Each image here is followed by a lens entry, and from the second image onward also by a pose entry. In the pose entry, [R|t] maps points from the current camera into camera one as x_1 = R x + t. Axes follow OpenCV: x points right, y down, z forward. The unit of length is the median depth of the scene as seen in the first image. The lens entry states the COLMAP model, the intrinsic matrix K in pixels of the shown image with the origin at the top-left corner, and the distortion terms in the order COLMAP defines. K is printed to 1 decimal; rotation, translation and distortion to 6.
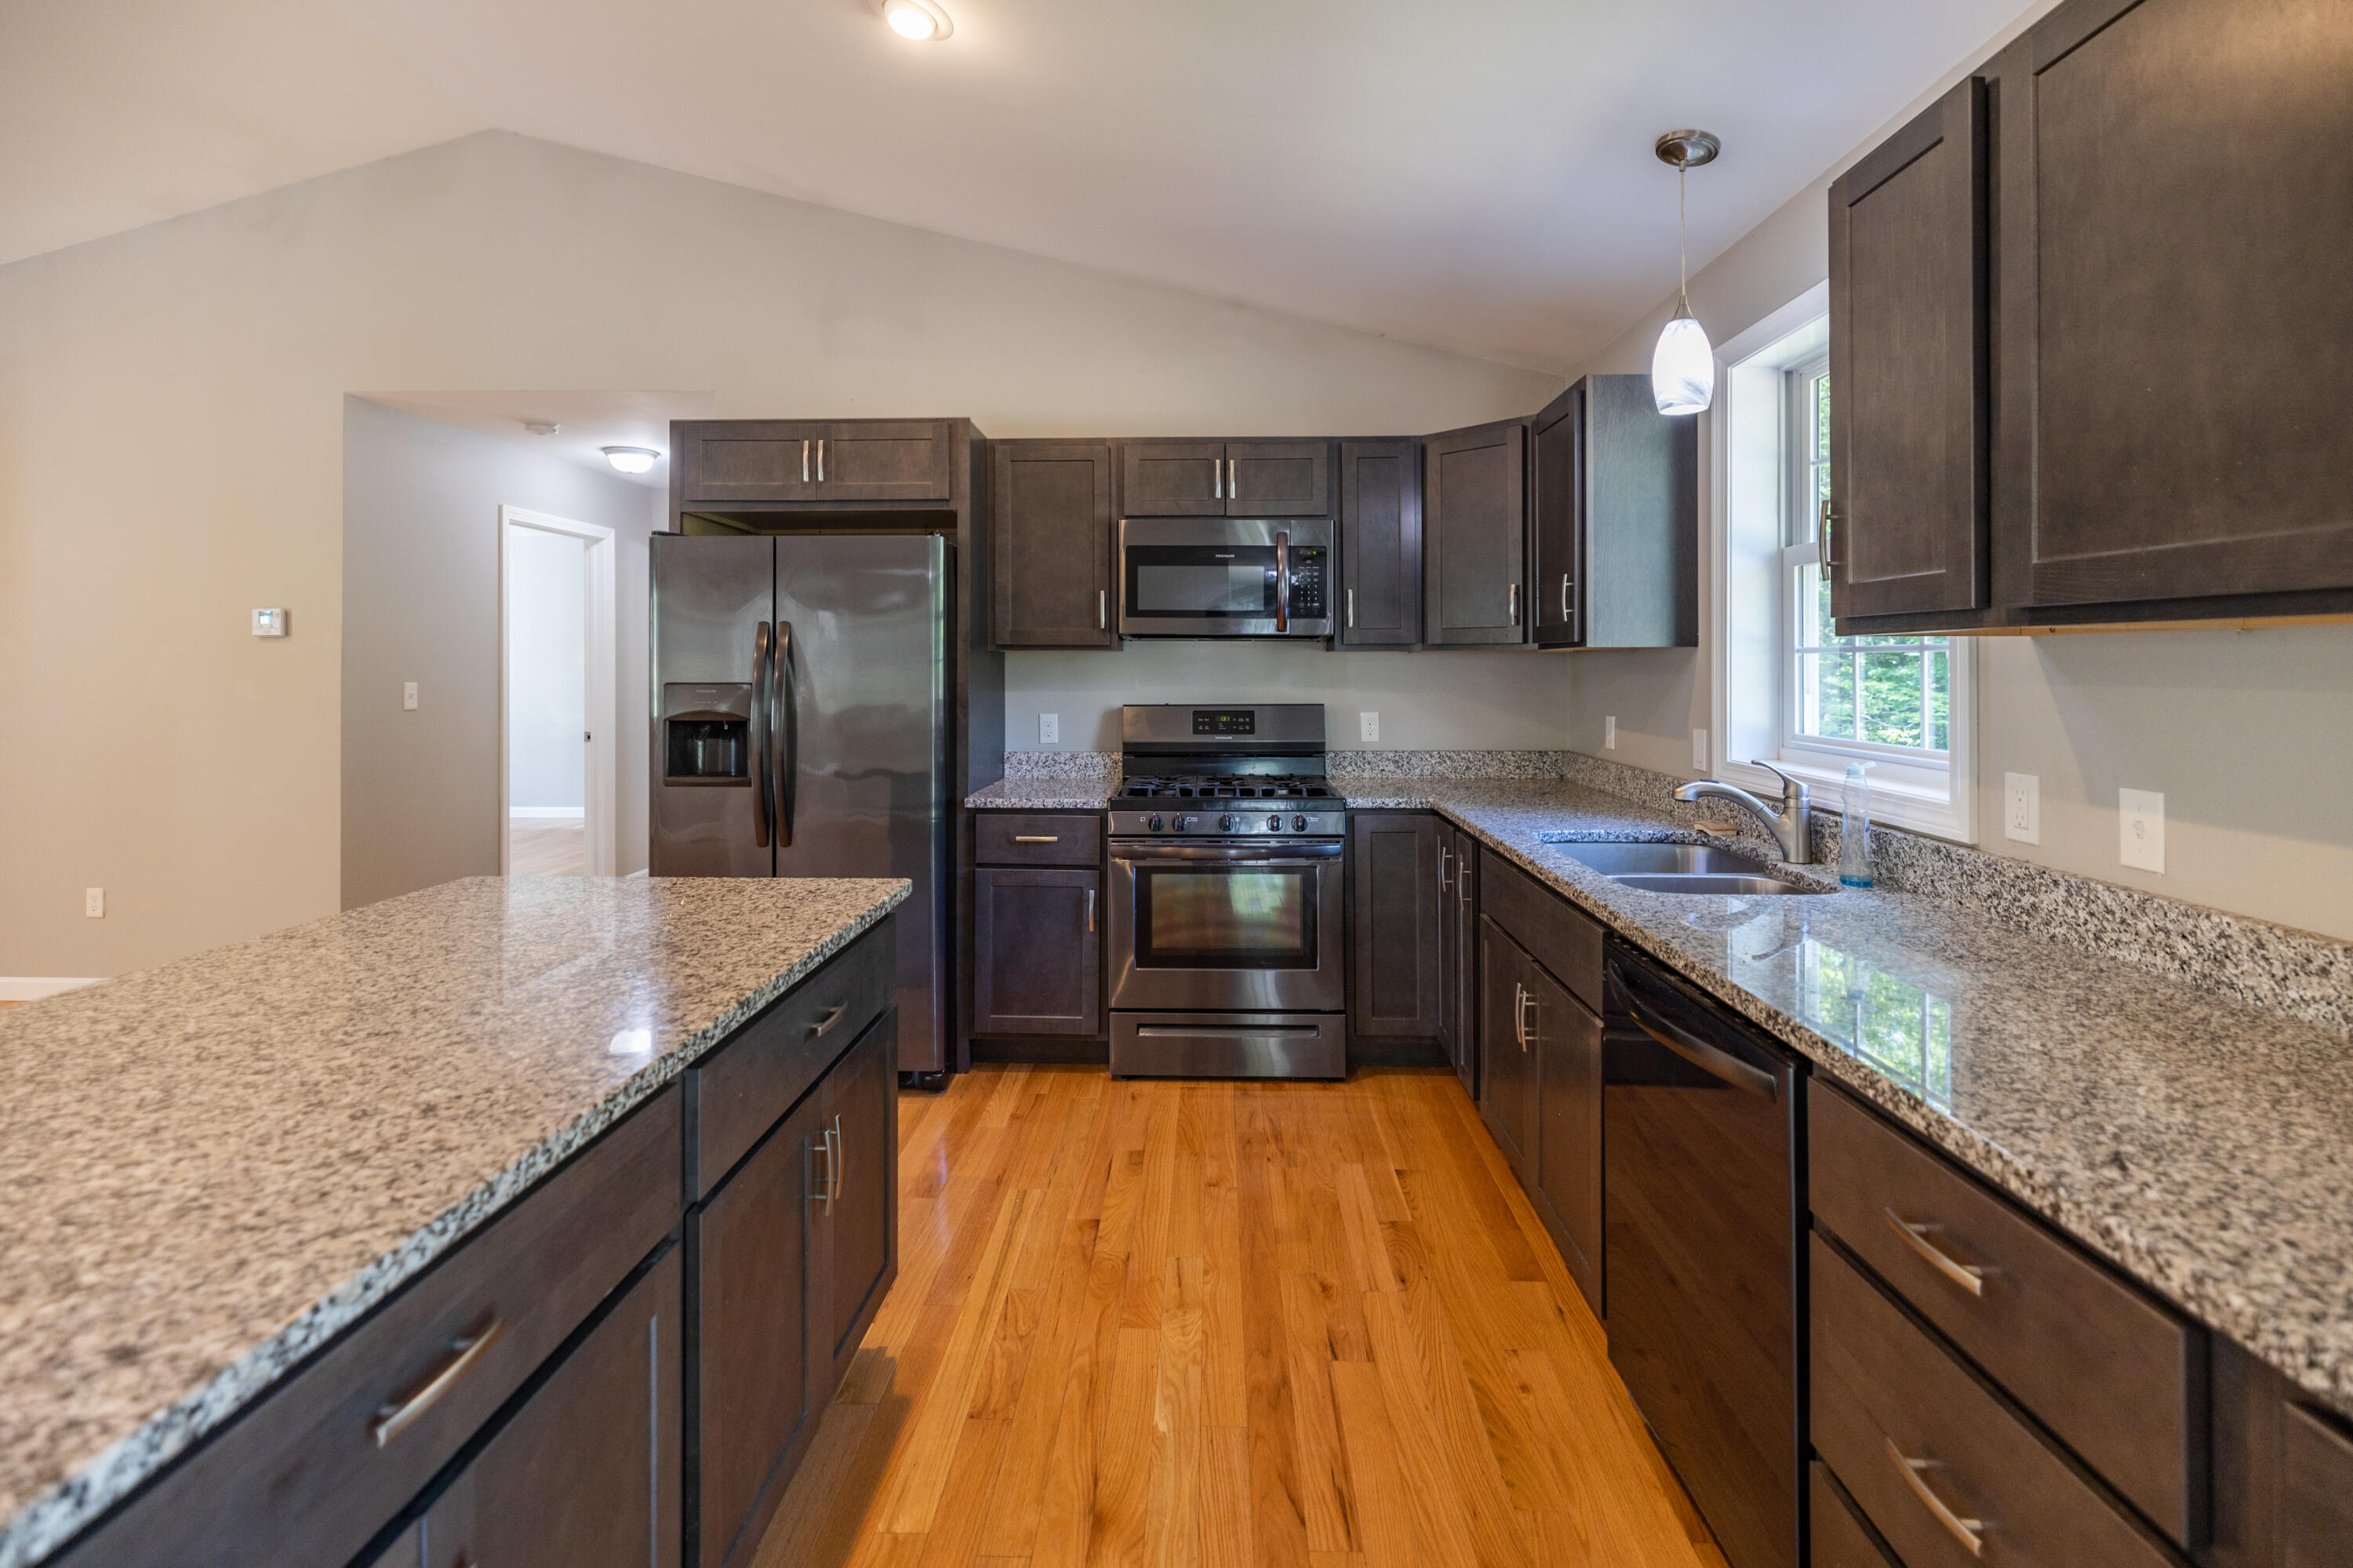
lens RADIAL K [[1039.2, 0, 1176.4], [0, 1039.2, 669.0], [0, 0, 1]] dist [0.001601, 0.000025]
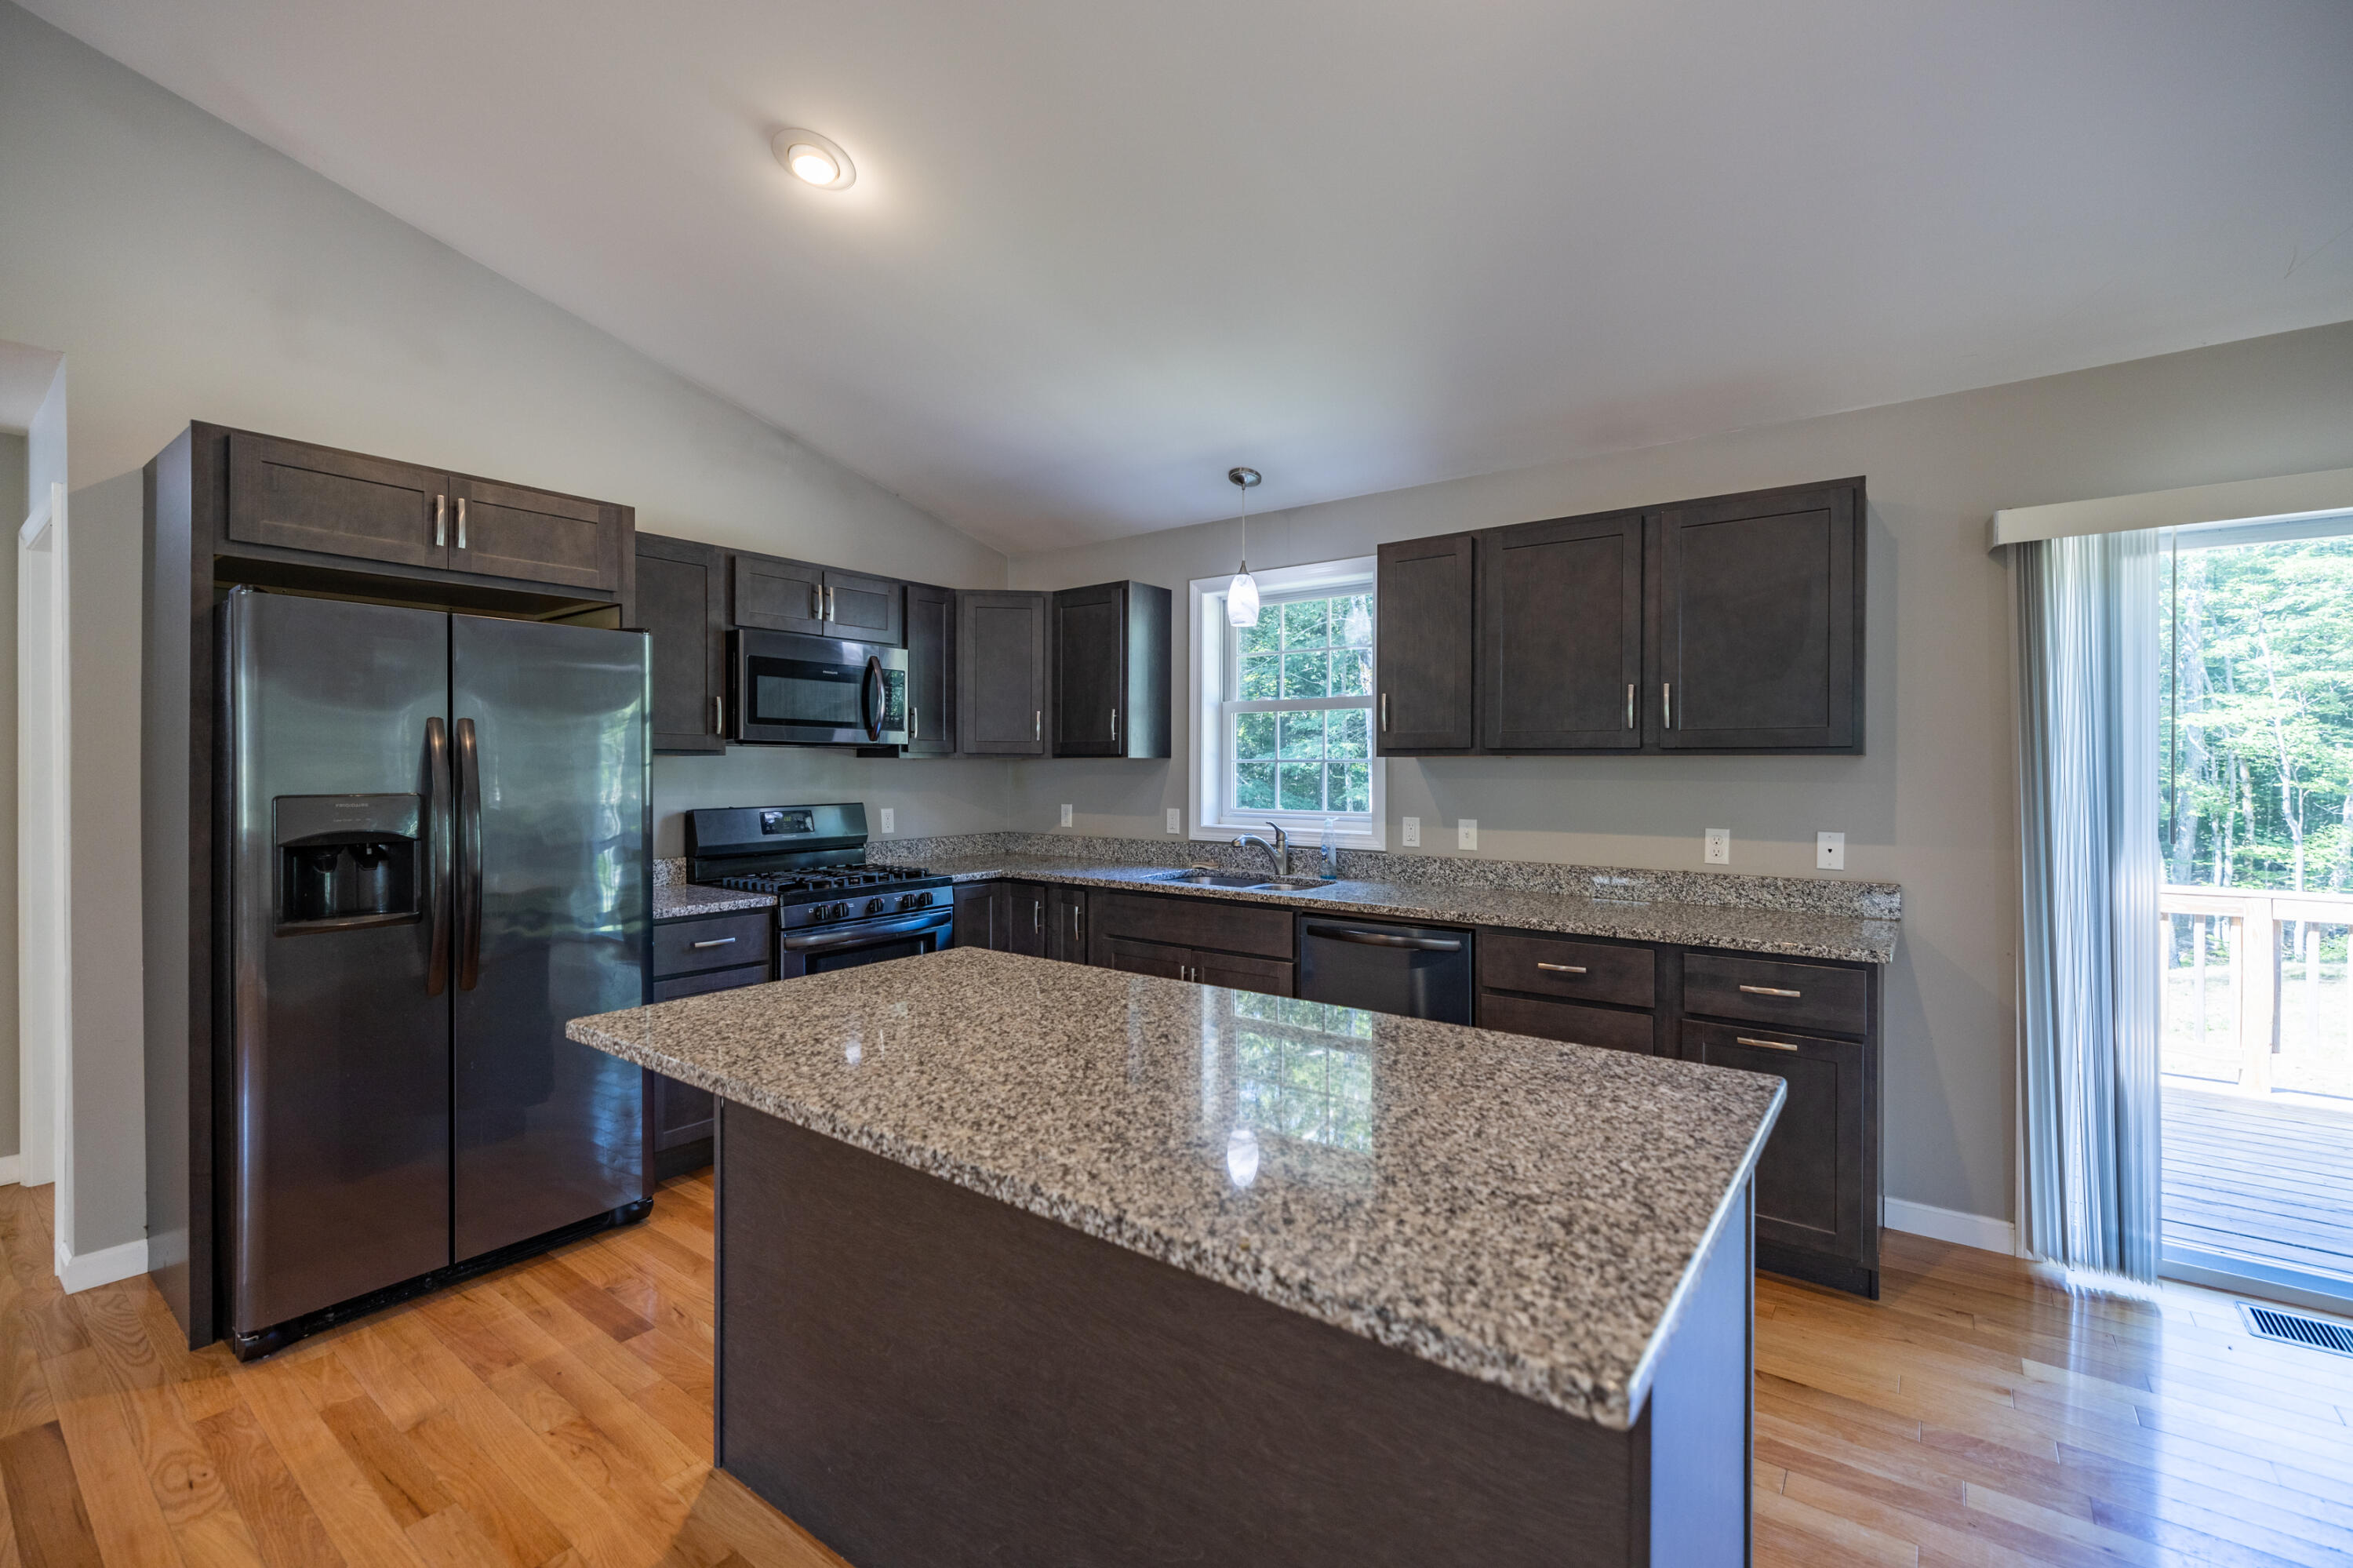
lens RADIAL K [[1007.3, 0, 1176.5], [0, 1007.3, 784.0], [0, 0, 1]] dist [-0.000715, -0.000088]
pose [[0.575523, -0.014104, 0.817664, -0.701718], [0.002689, 0.999878, 0.015354, -0.004612], [-0.817781, -0.006638, 0.575491, 0.076724]]
